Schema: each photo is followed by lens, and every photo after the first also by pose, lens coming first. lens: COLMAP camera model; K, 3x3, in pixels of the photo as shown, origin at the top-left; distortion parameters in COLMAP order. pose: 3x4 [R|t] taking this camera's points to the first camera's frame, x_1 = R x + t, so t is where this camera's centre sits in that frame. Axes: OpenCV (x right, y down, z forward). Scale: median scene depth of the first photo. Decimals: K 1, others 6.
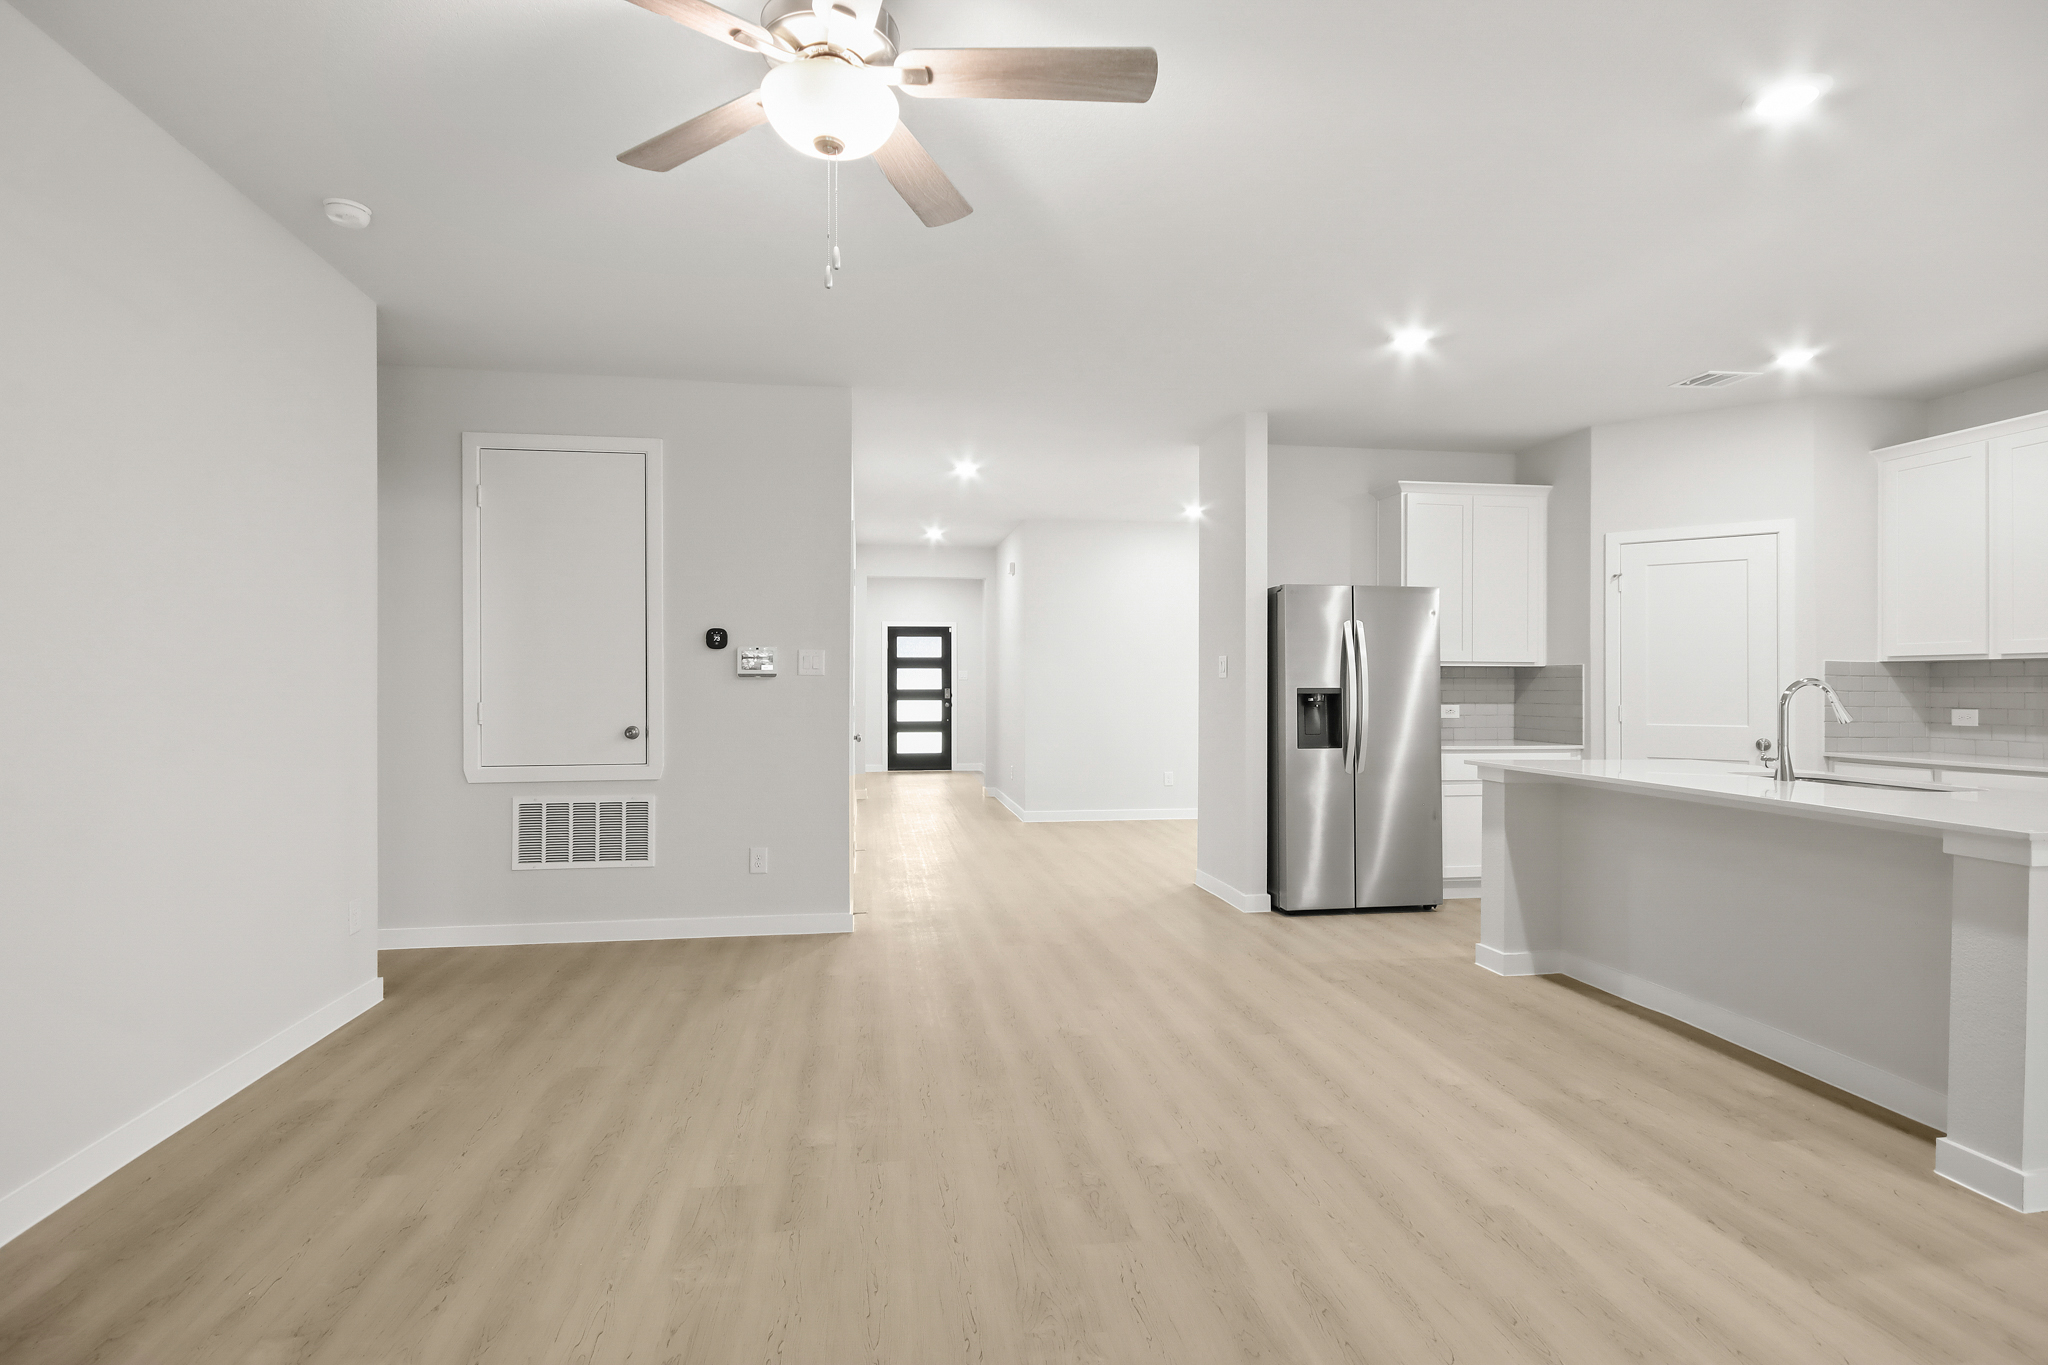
lens RADIAL K [[1018.8, 0, 1021.1], [0, 1018.8, 674.6], [0, 0, 1]] dist [0.002365, -0.000416]
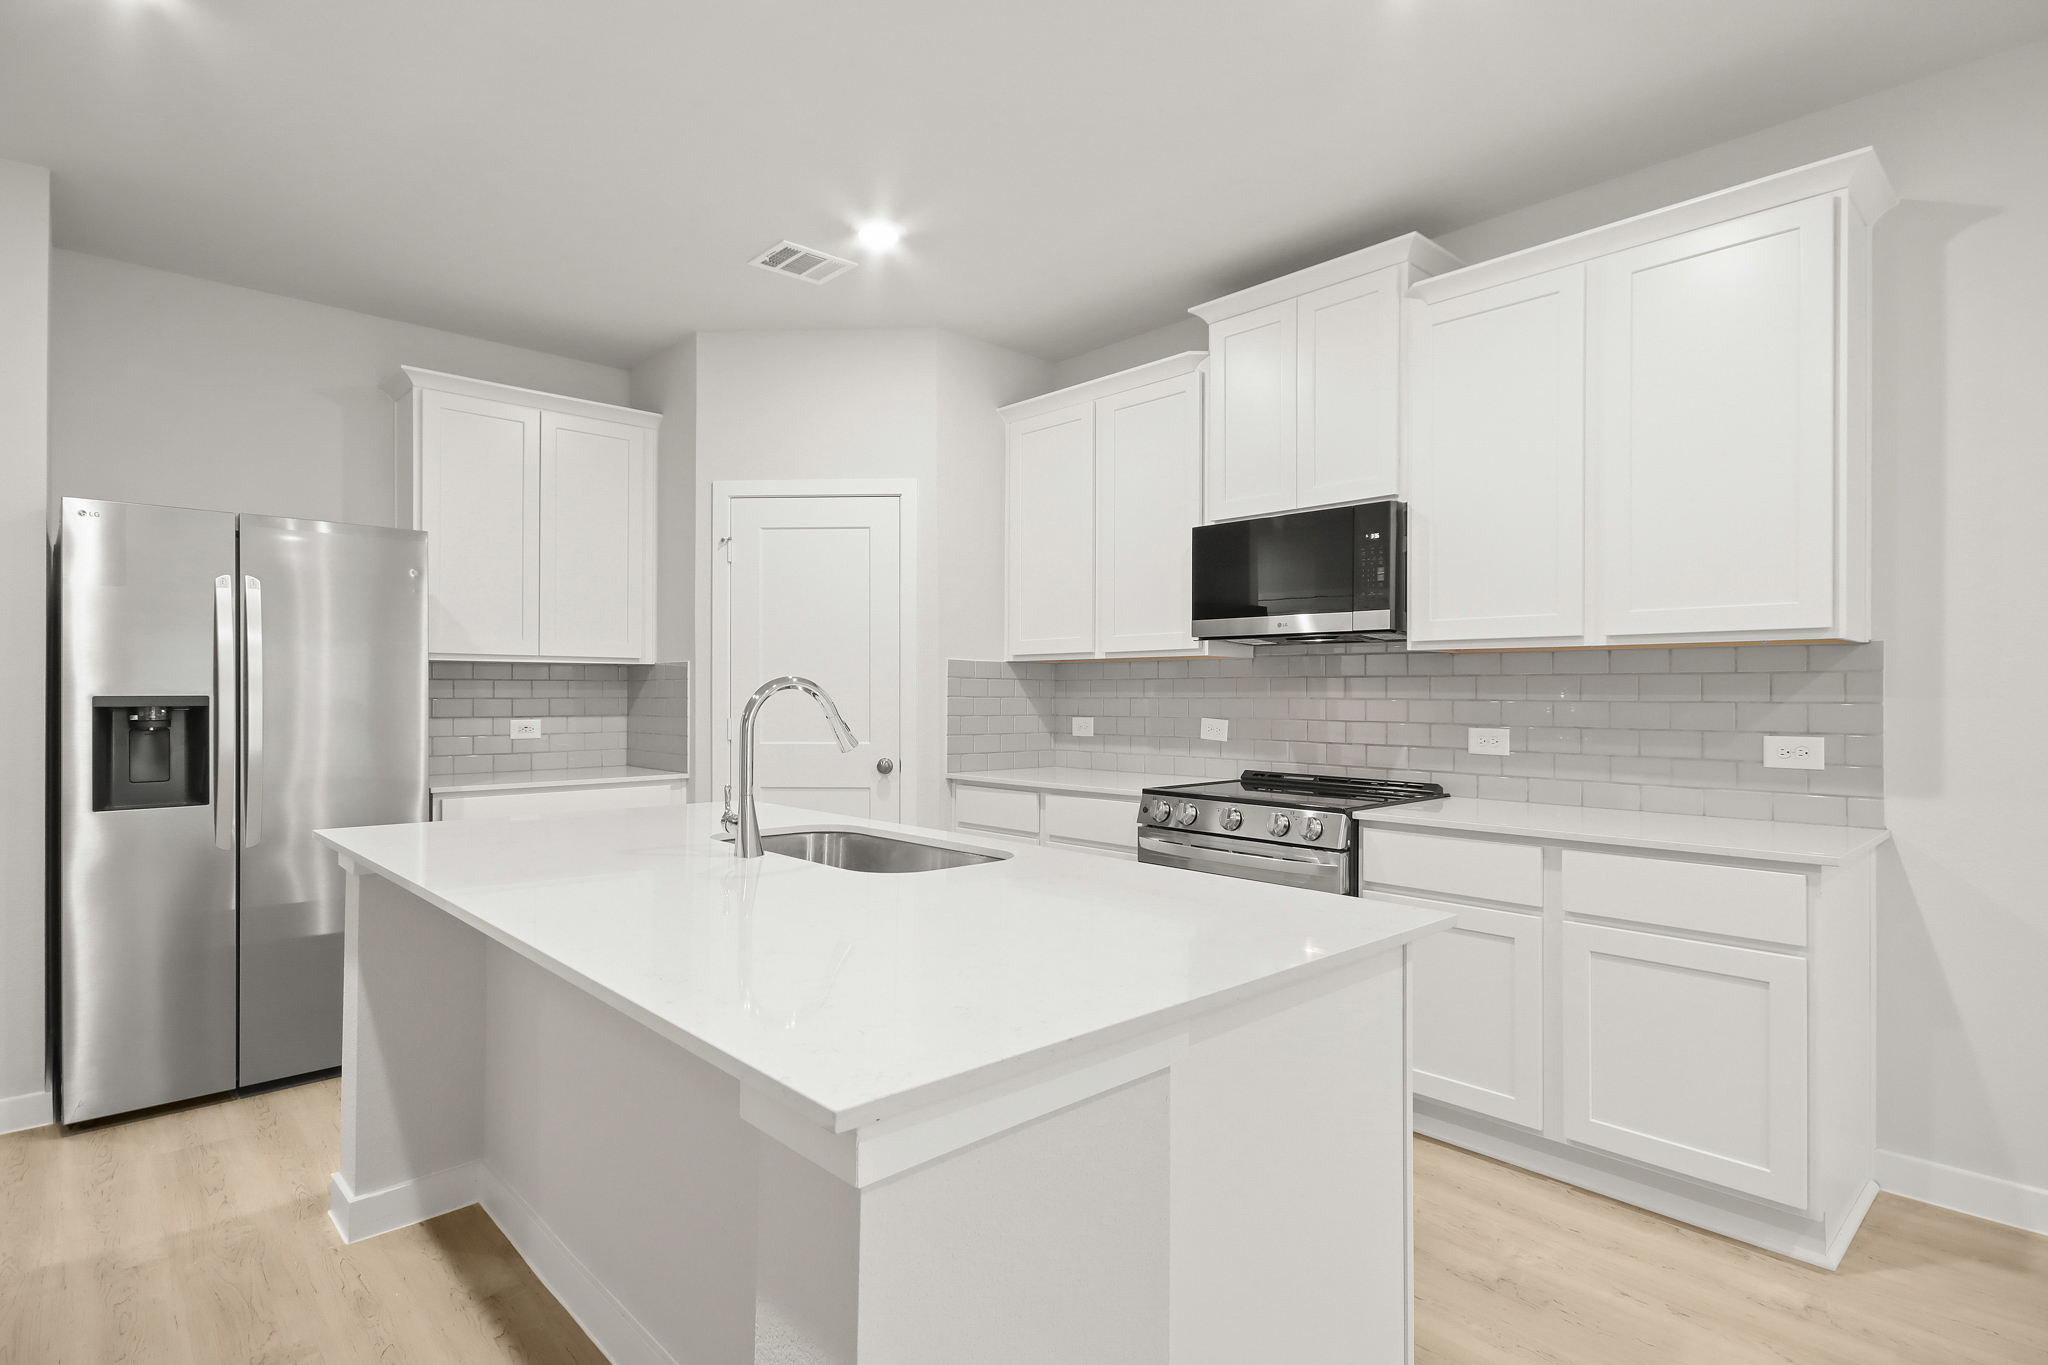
lens RADIAL K [[1018.8, 0, 1021.1], [0, 1018.8, 674.6], [0, 0, 1]] dist [0.002365, -0.000416]
pose [[0.824207, 0.007555, 0.566238, 0.373524], [-0.003871, 0.999963, -0.007707, 0.004451], [-0.566275, 0.004160, 0.824206, 0.300712]]
